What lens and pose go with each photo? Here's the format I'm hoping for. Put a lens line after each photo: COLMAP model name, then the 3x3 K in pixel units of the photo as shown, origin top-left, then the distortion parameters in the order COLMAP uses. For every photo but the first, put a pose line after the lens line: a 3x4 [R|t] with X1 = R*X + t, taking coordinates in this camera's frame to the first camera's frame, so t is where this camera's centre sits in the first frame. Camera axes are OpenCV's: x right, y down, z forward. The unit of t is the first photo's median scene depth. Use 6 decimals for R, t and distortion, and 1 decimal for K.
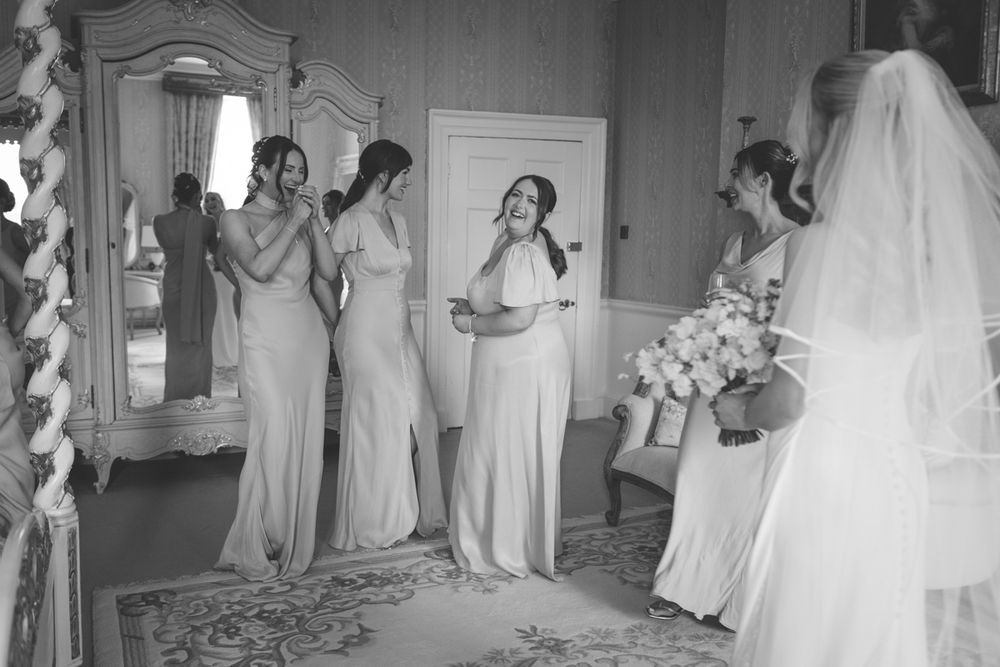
lens RADIAL K [[925.6, 0, 498.8], [0, 925.6, 305.6], [0, 0, 1]] dist [0.072895, -0.064643]
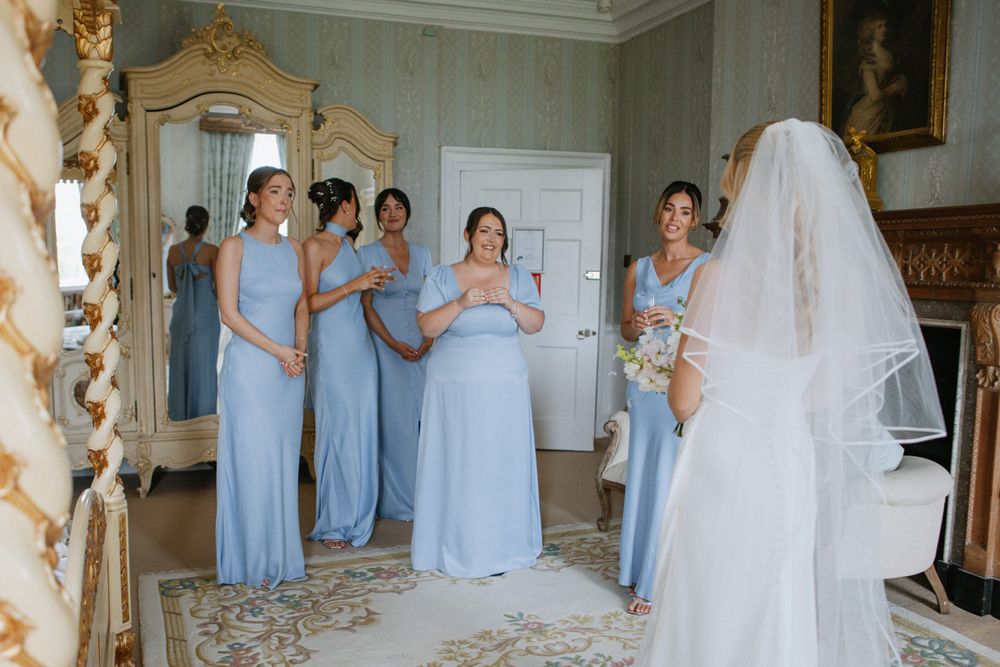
lens RADIAL K [[967.1, 0, 500.0], [0, 967.1, 333.5], [0, 0, 1]] dist [-0.006461, -0.000244]
pose [[0.998989, 0.000340, -0.044962, 0.053817], [-0.000497, 0.999994, -0.003483, 0.009439], [0.044960, 0.003502, 0.998983, -0.138059]]
